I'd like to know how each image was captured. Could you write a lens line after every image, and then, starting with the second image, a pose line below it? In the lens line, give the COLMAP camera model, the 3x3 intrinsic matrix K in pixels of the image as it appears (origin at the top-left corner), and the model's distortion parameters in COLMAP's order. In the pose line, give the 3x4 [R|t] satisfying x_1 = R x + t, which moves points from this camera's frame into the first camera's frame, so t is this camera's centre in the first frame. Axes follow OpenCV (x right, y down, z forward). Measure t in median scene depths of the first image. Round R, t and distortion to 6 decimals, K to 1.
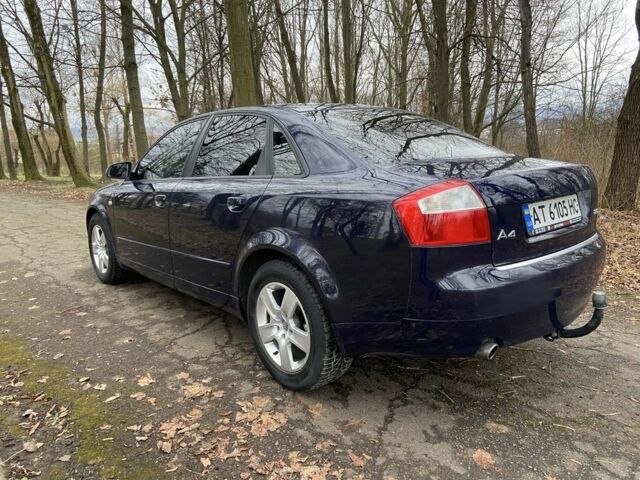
lens RADIAL K [[444.8, 0, 320.4], [0, 444.8, 240.7], [0, 0, 1]] dist [0.035590, -0.003370]
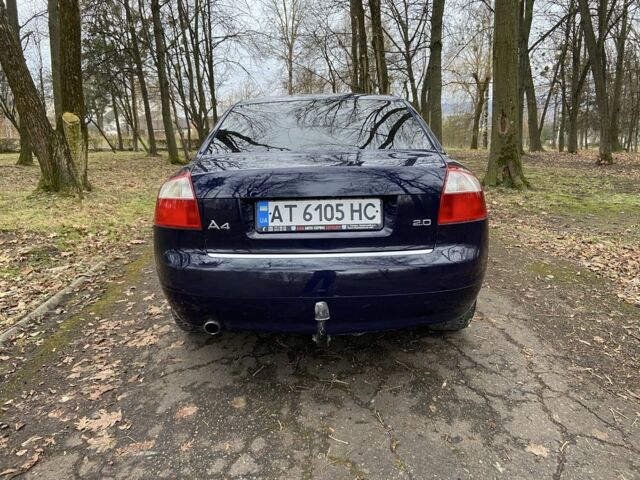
lens RADIAL K [[444.8, 0, 317.9], [0, 444.8, 237.1], [0, 0, 1]] dist [0.035590, -0.003370]
pose [[0.766293, 0.154025, -0.623756, 1.185790], [-0.130102, 0.987926, 0.084118, -0.100320], [0.629181, 0.016693, 0.777080, 0.278756]]
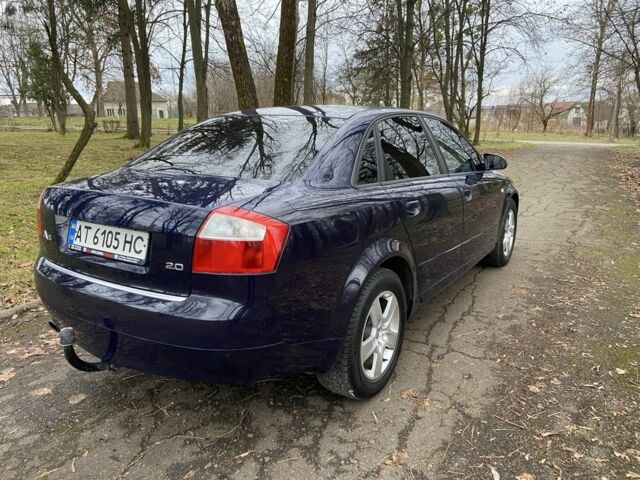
lens RADIAL K [[444.8, 0, 317.6], [0, 444.8, 242.4], [0, 0, 1]] dist [0.035590, -0.003370]
pose [[0.321782, 0.260491, -0.910275, 1.621029], [-0.205333, 0.957728, 0.201485, -0.360869], [0.924281, 0.122075, 0.361667, 1.137713]]
